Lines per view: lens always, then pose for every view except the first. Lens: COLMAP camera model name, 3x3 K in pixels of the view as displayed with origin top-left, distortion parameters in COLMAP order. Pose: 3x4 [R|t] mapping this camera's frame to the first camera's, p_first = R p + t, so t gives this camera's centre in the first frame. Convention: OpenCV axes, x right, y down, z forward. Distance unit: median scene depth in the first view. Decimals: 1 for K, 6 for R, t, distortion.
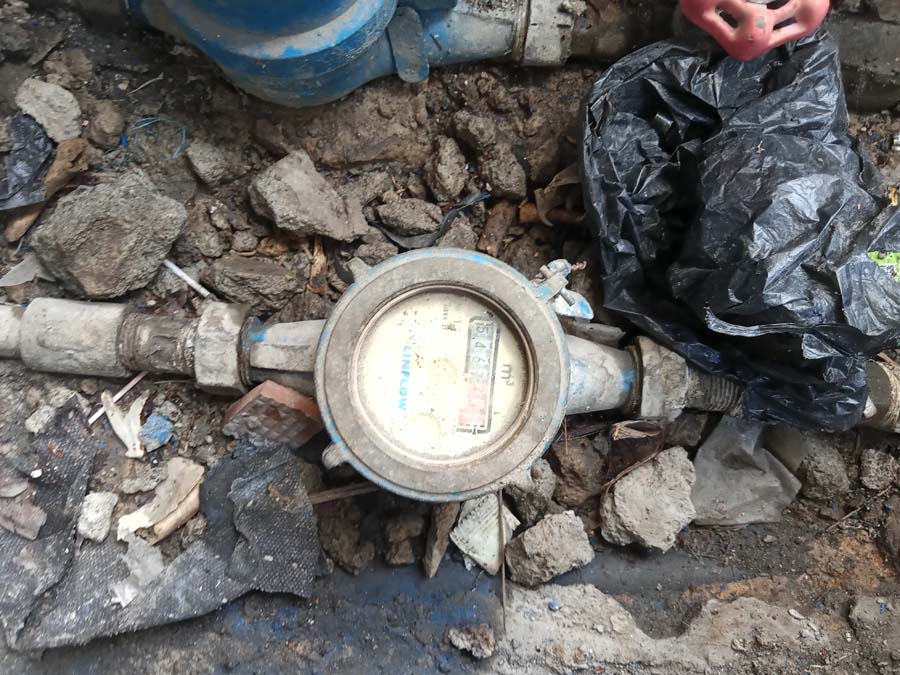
lens RADIAL K [[732.1, 0, 450.7], [0, 732.1, 341.3], [0, 0, 1]] dist [-0.000389, -0.006352]
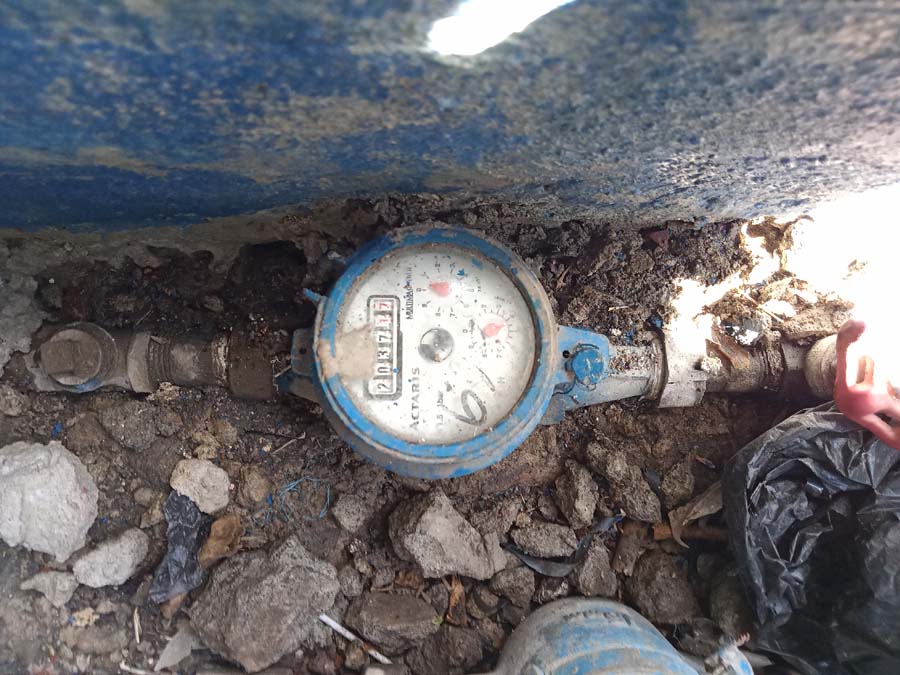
lens RADIAL K [[732.1, 0, 449.2], [0, 732.1, 338.0], [0, 0, 1]] dist [-0.000389, -0.006352]
pose [[0.998386, -0.056265, -0.007700, -0.169526], [0.055615, 0.996138, -0.067944, -0.403209], [0.011493, 0.067407, 0.997659, -0.031017]]
